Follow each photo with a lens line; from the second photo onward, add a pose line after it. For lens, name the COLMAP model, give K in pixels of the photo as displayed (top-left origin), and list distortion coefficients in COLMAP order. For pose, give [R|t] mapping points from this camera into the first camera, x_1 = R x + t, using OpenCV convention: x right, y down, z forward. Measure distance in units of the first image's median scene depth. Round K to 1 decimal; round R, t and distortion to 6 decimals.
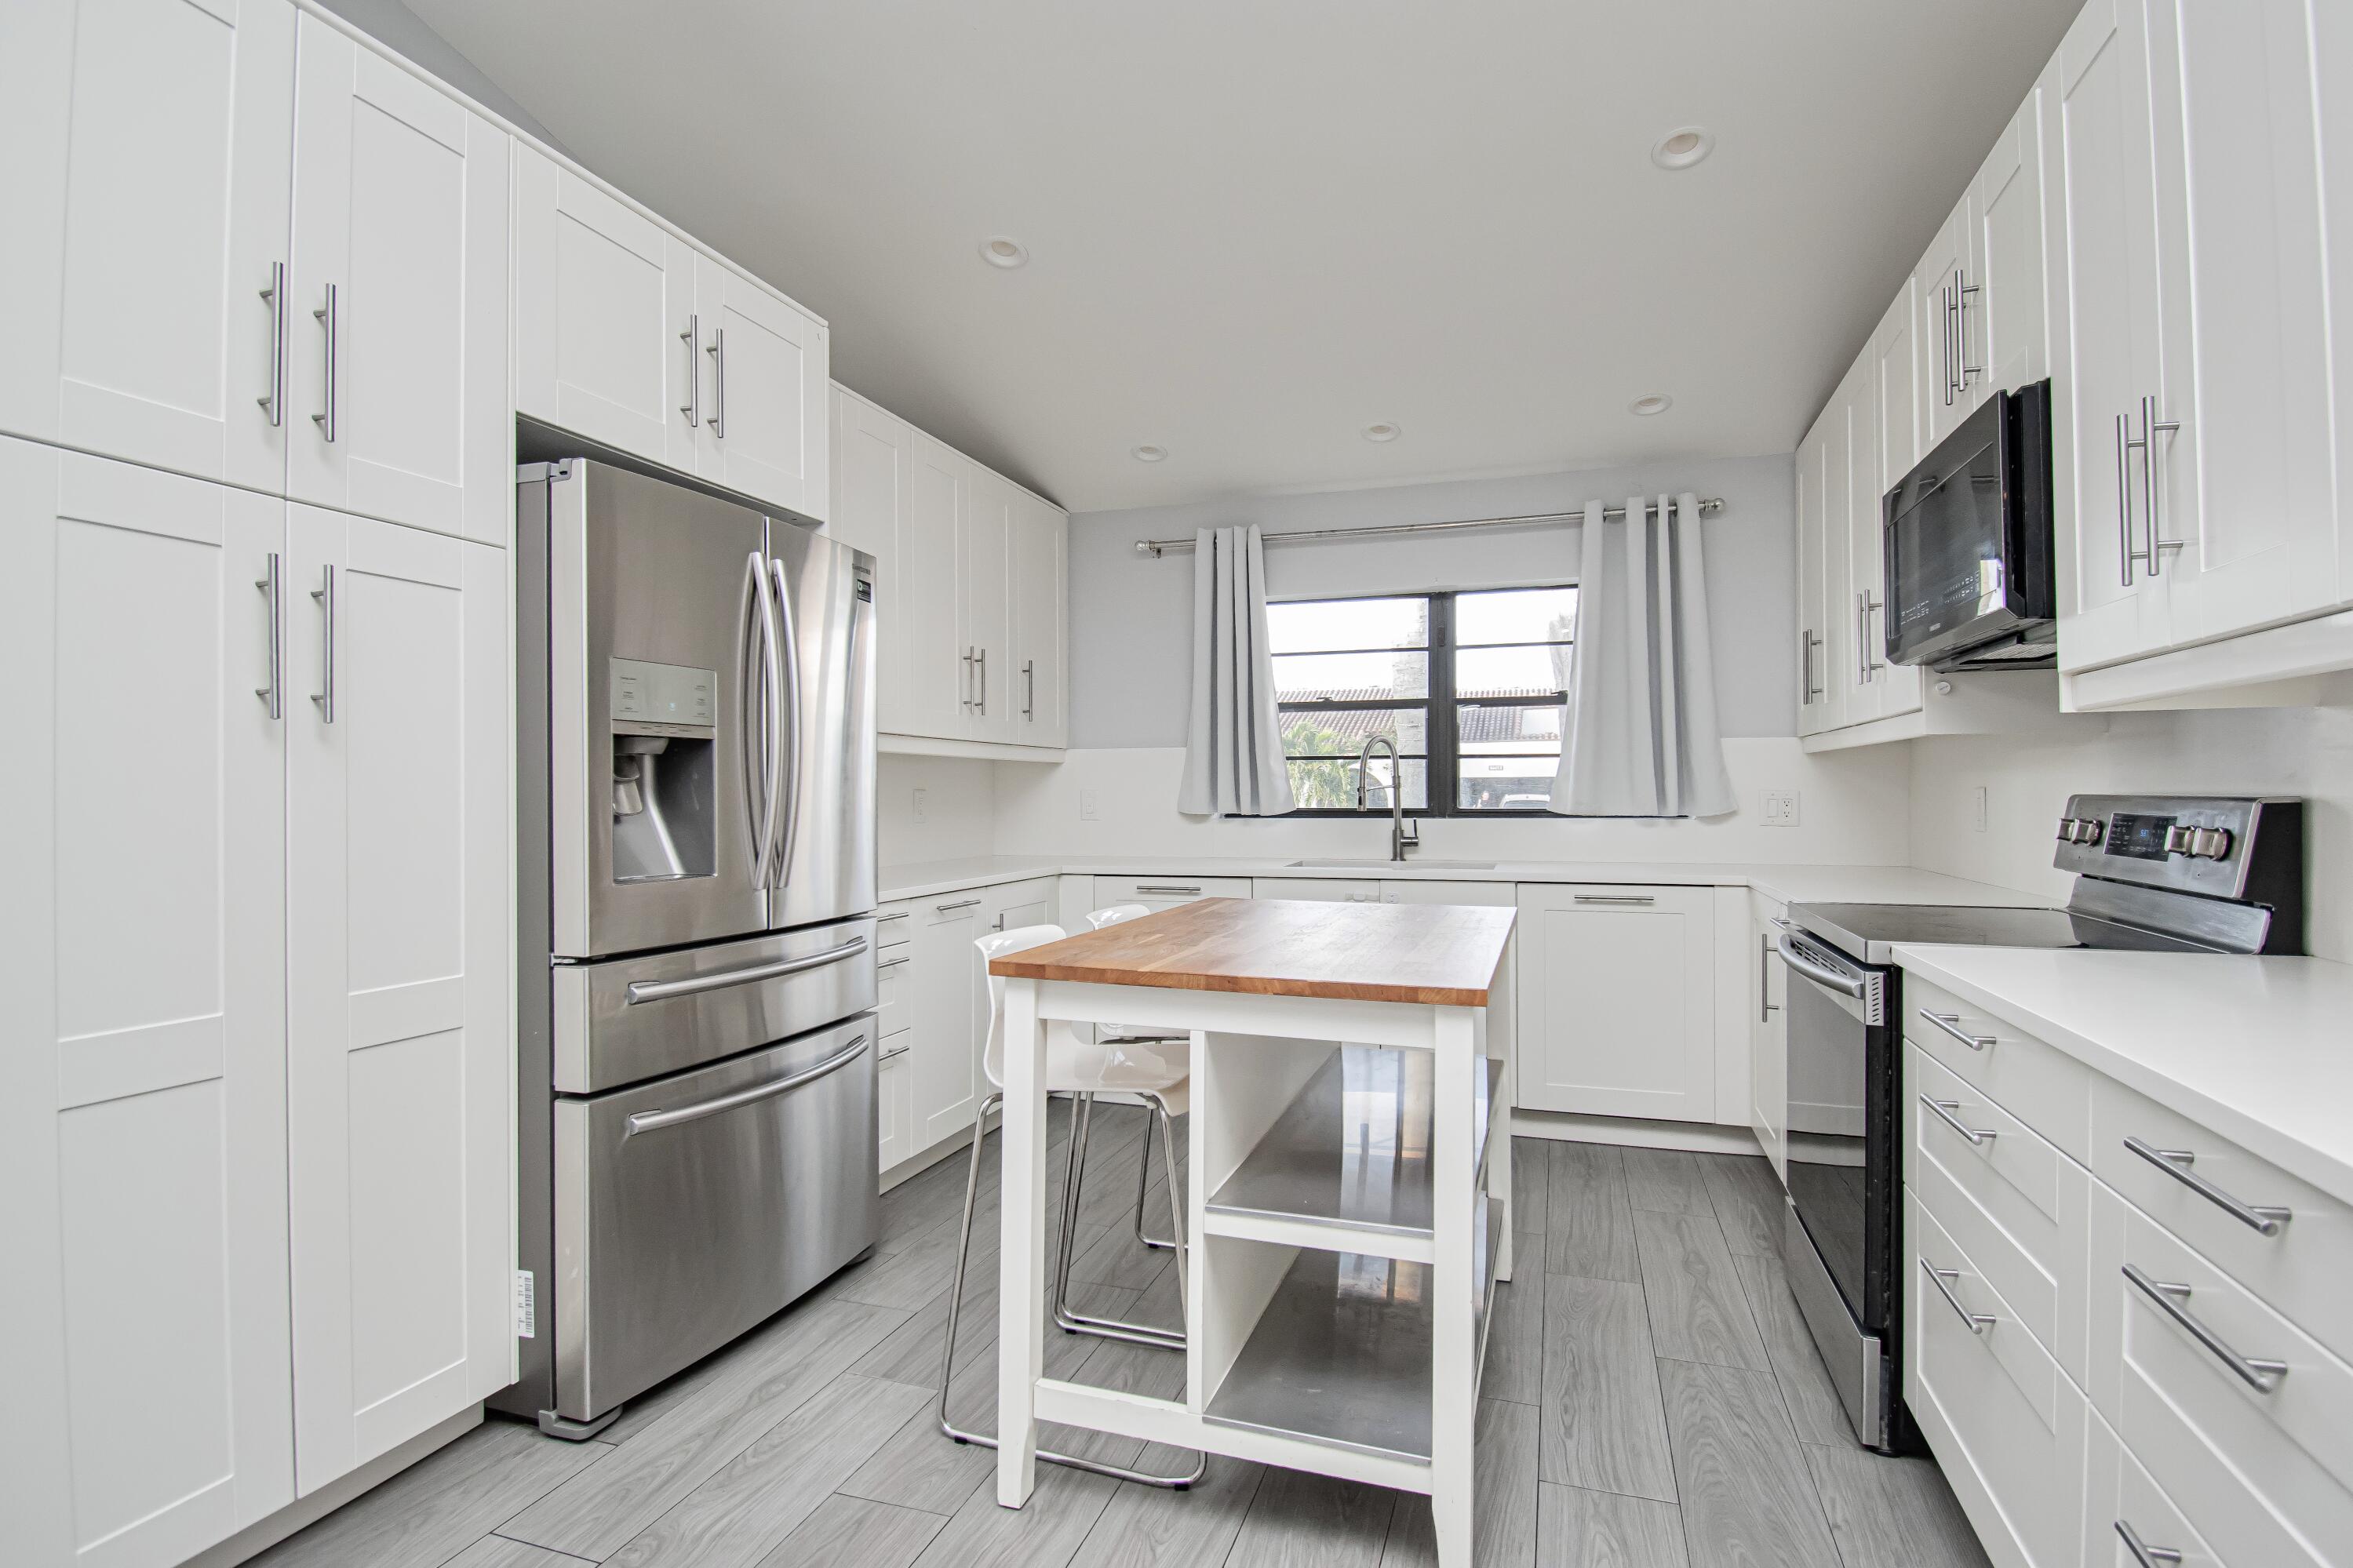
lens RADIAL K [[1123.4, 0, 1247.0], [0, 1123.4, 782.1], [0, 0, 1]] dist [-0.000332, -0.000275]
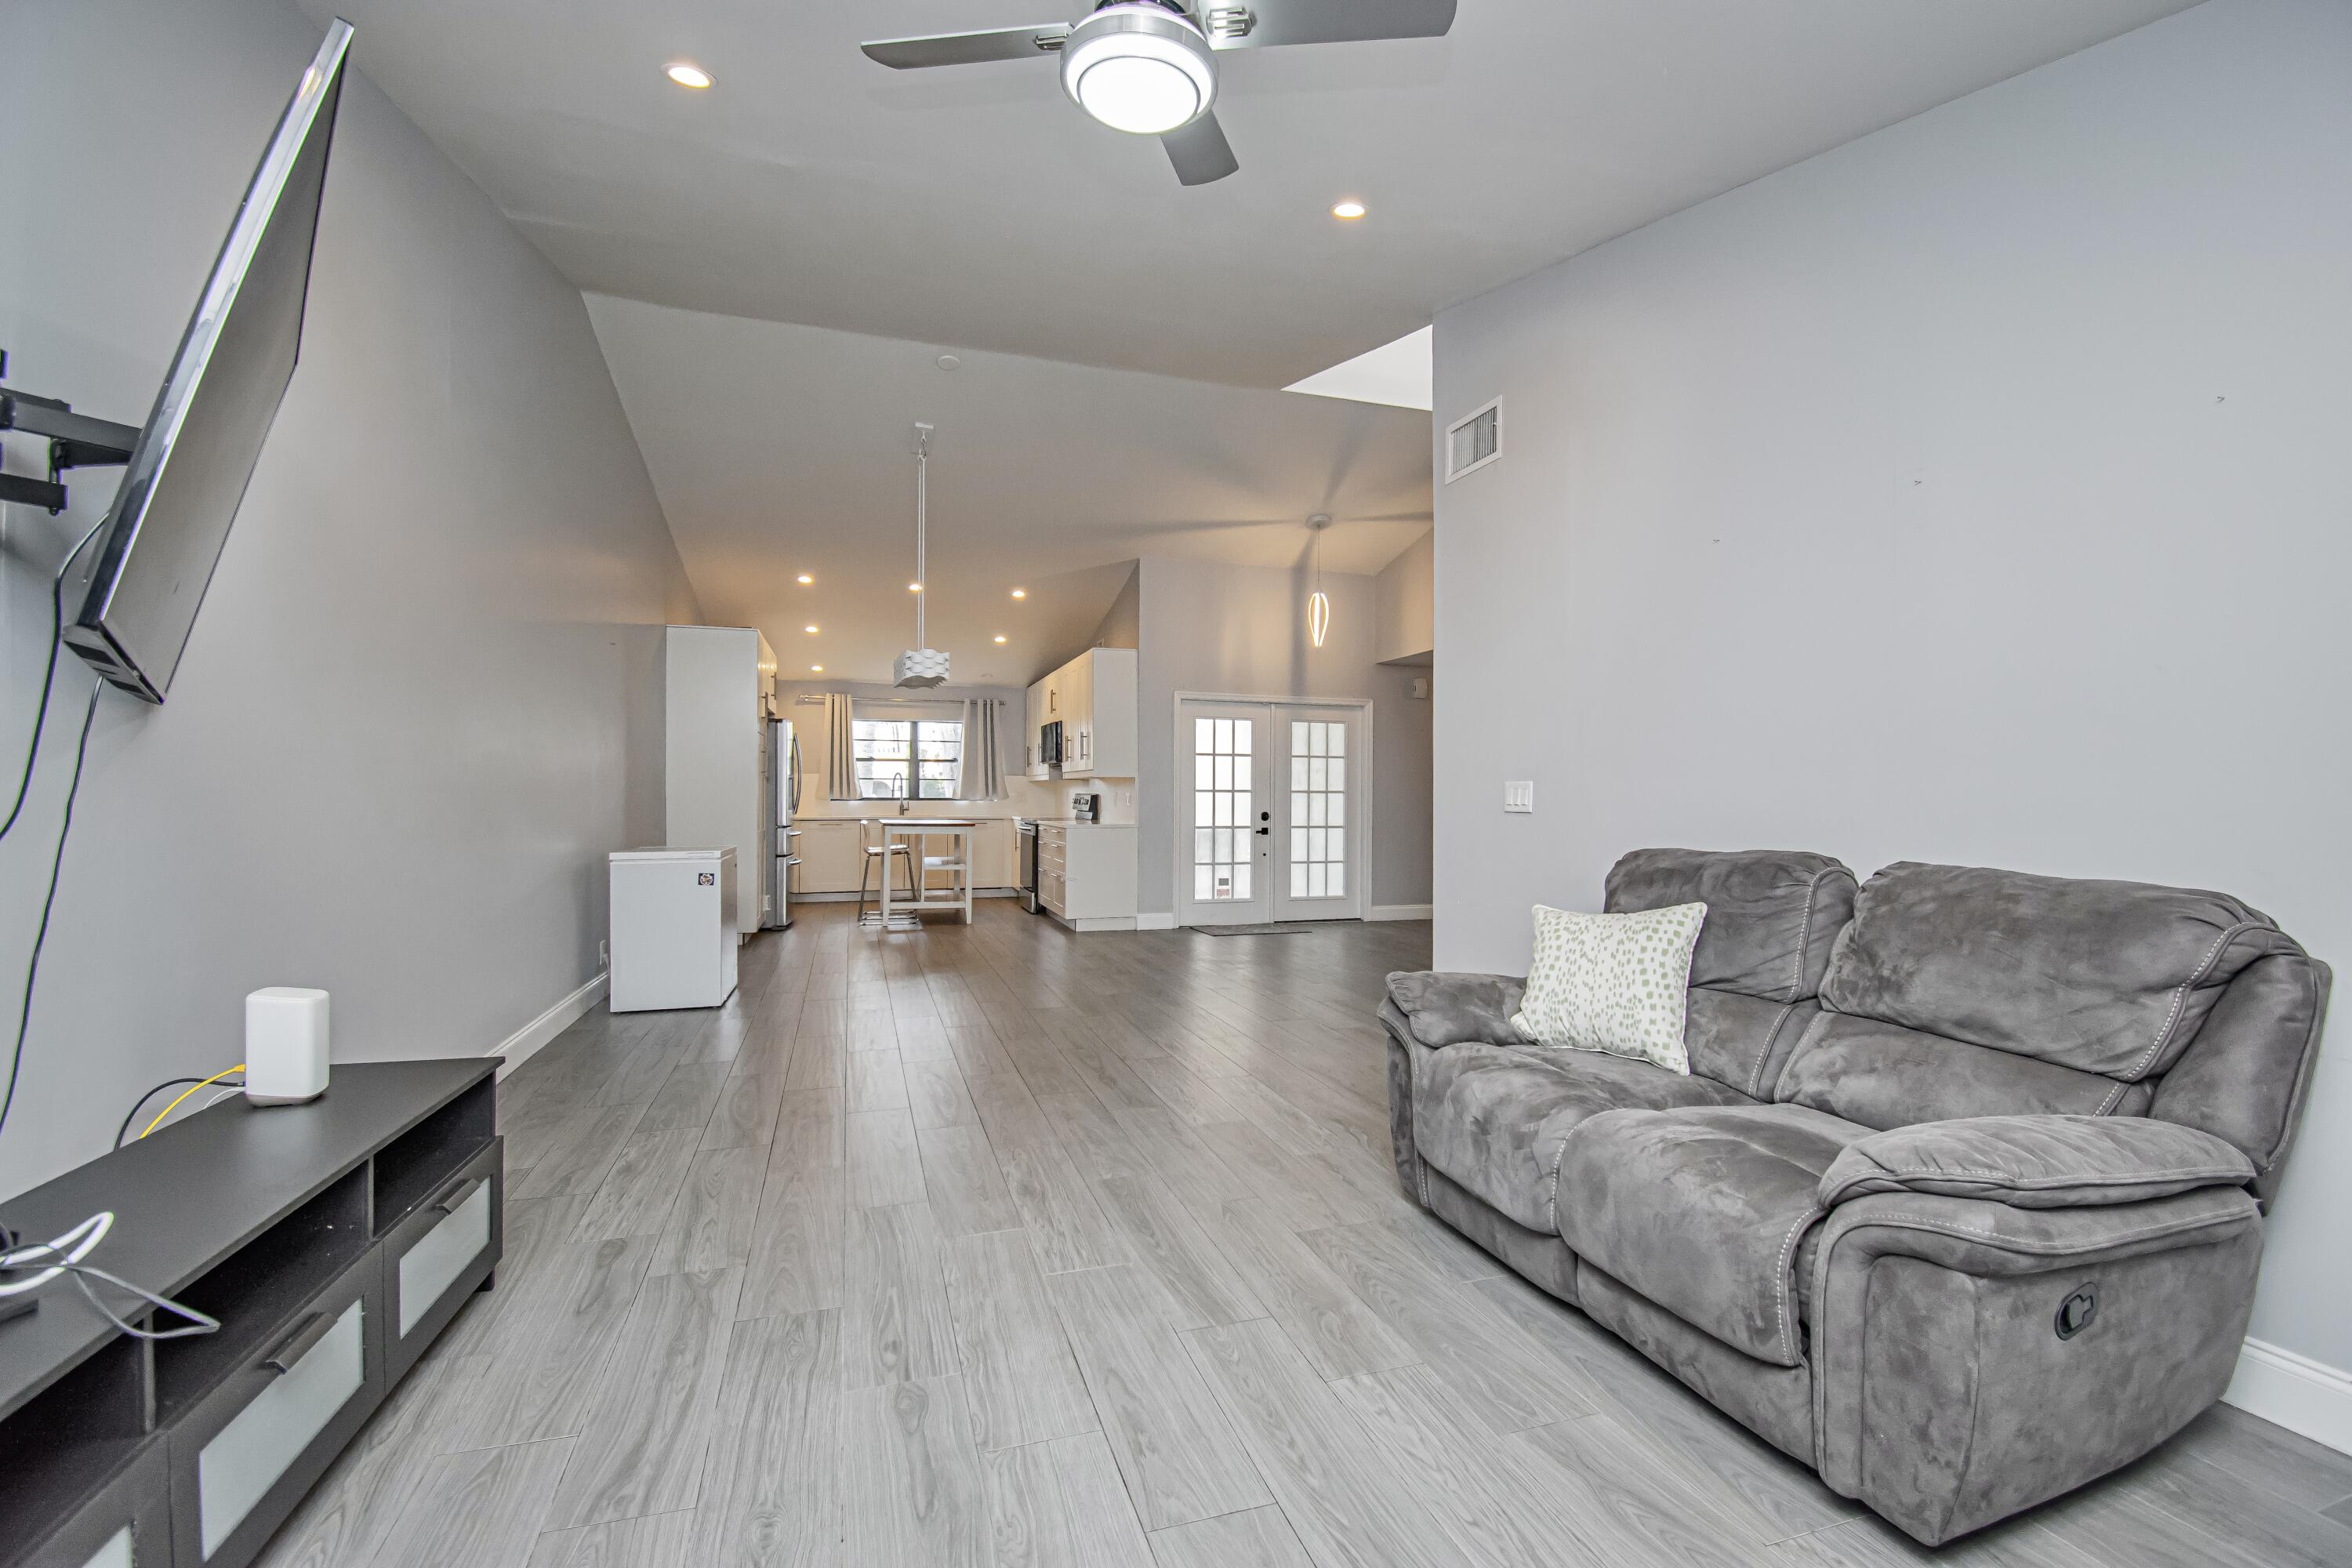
lens RADIAL K [[1041.1, 0, 1184.4], [0, 1041.1, 787.1], [0, 0, 1]] dist [0.019454, -0.024272]
pose [[0.834006, 0.007532, 0.551704, -0.793501], [-0.010593, 0.999941, 0.002362, -0.018274], [-0.551654, -0.007814, 0.834037, -1.768822]]
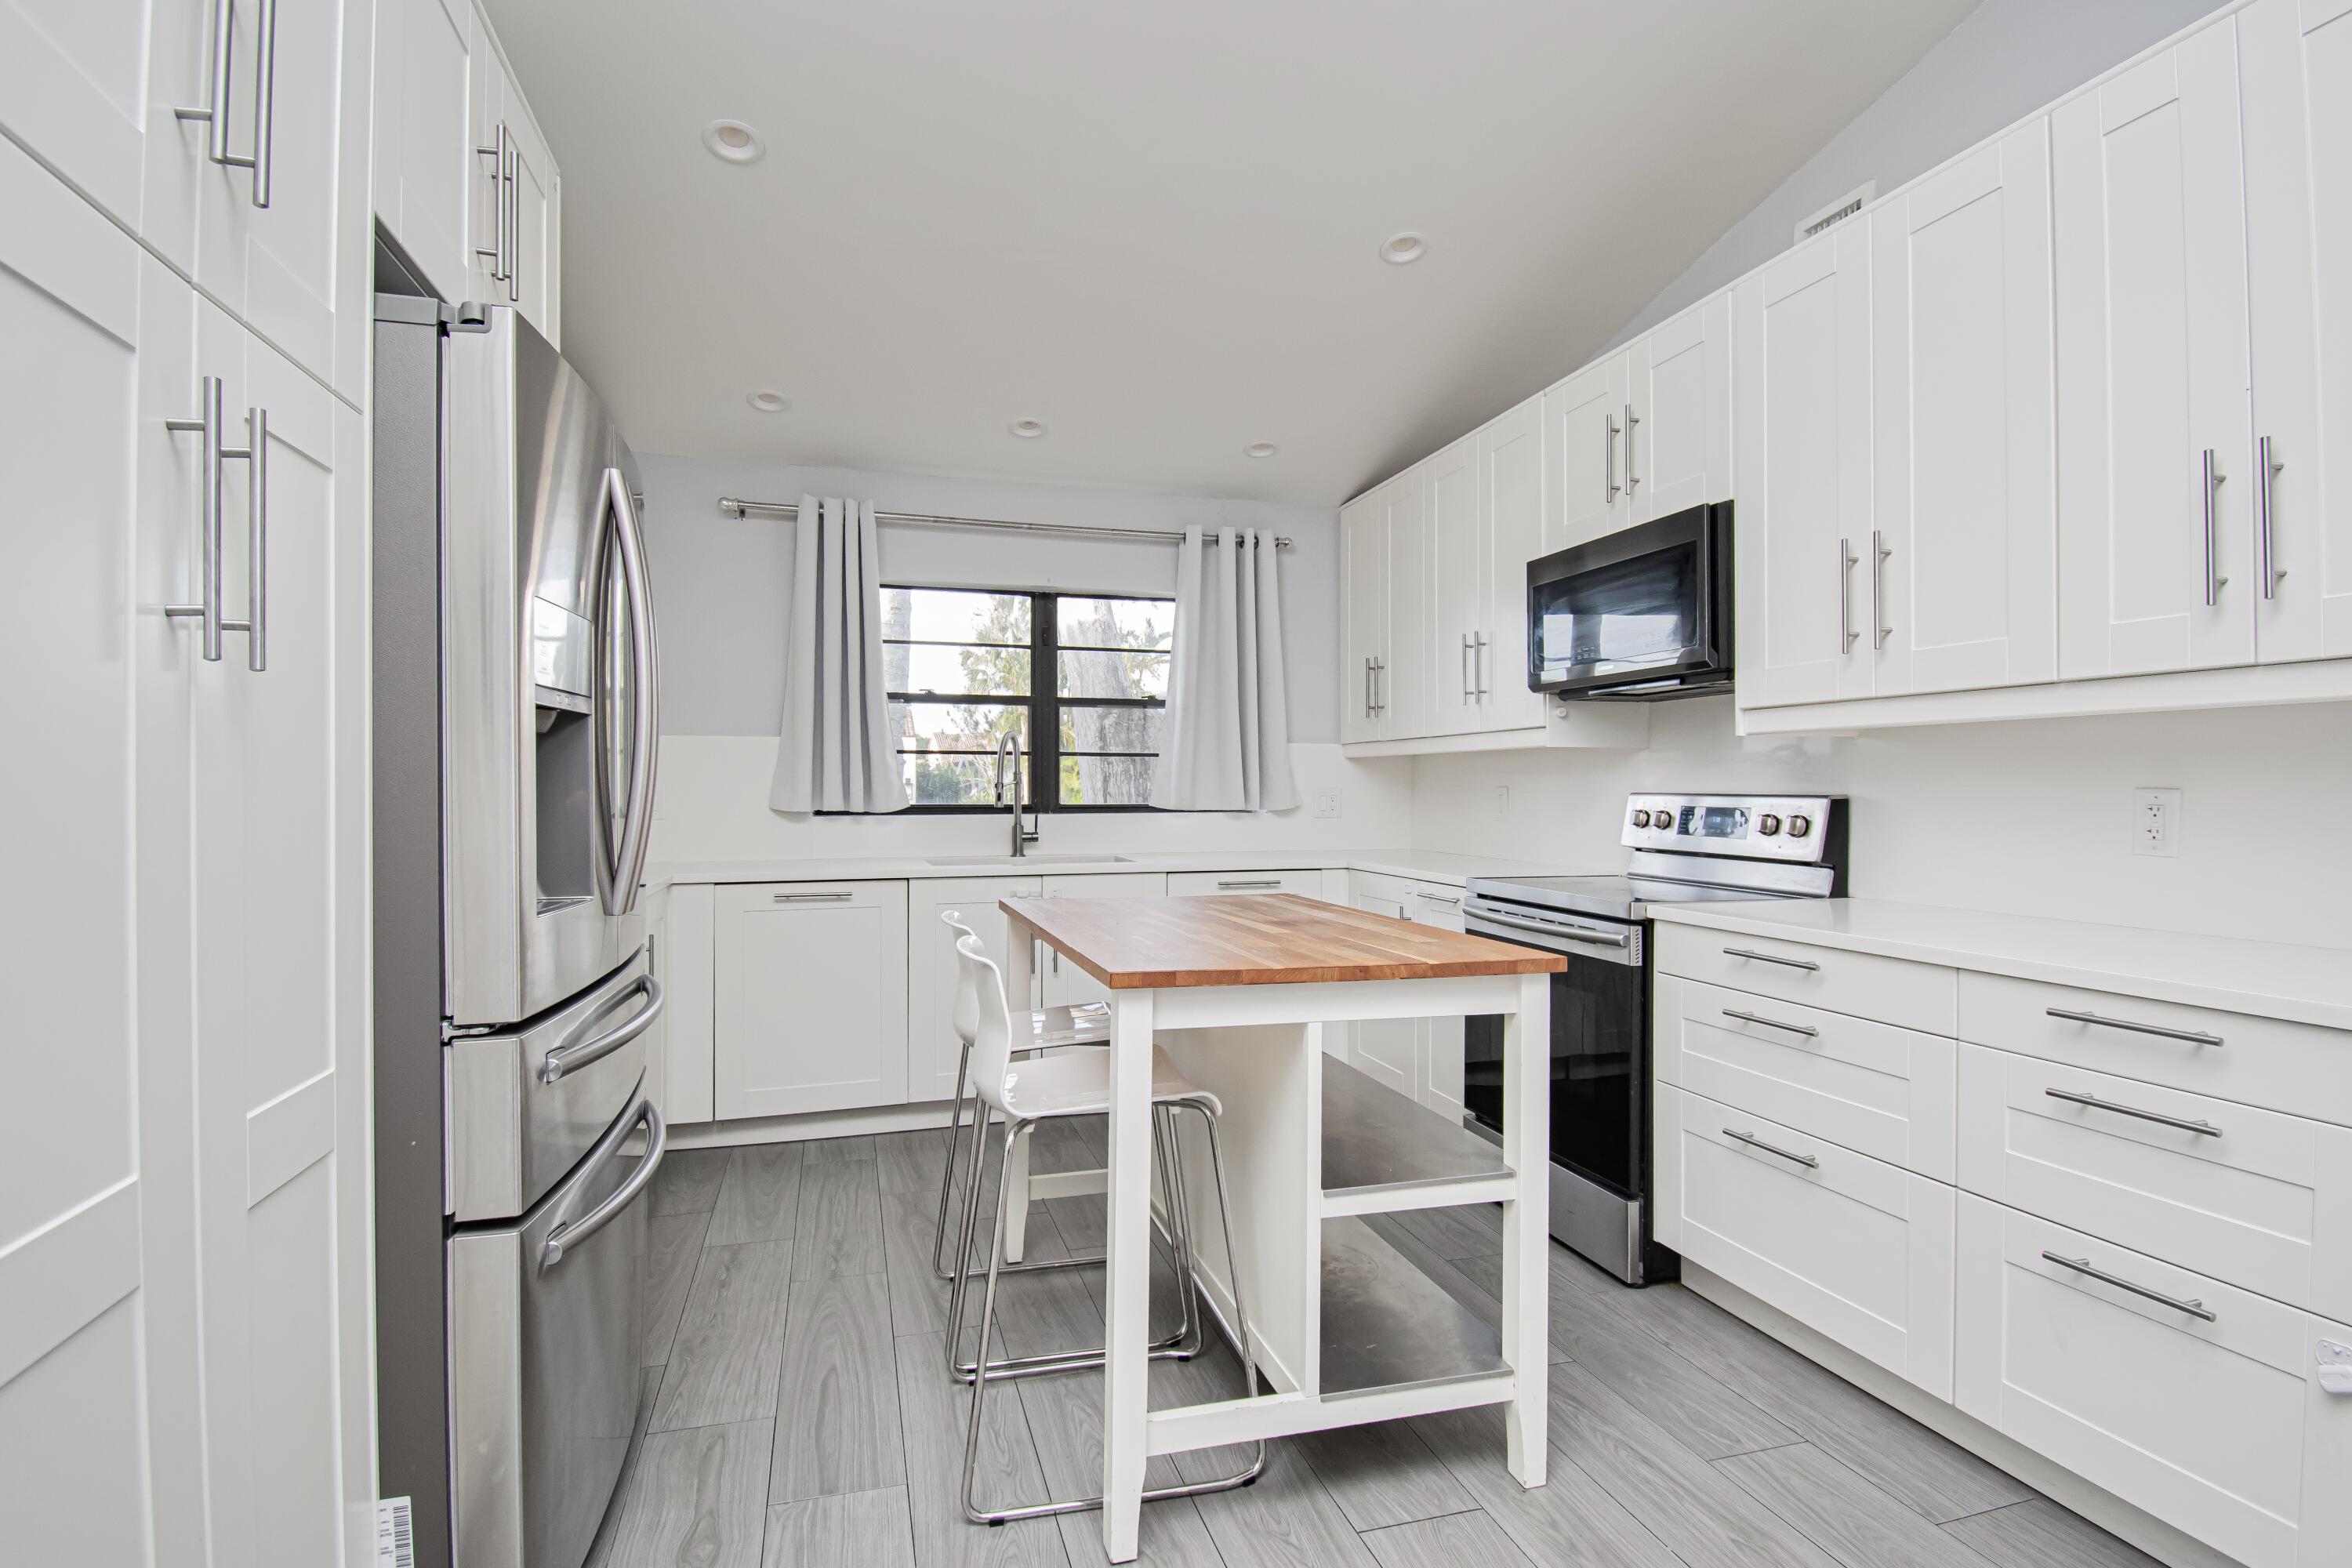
lens RADIAL K [[1107.2, 0, 1182.5], [0, 1107.2, 786.0], [0, 0, 1]] dist [0.018833, -0.021738]
pose [[0.837765, 0.005356, 0.546005, -0.301016], [-0.009568, 0.999942, 0.004873, 0.000779], [-0.545948, -0.009306, 0.837768, 0.094872]]
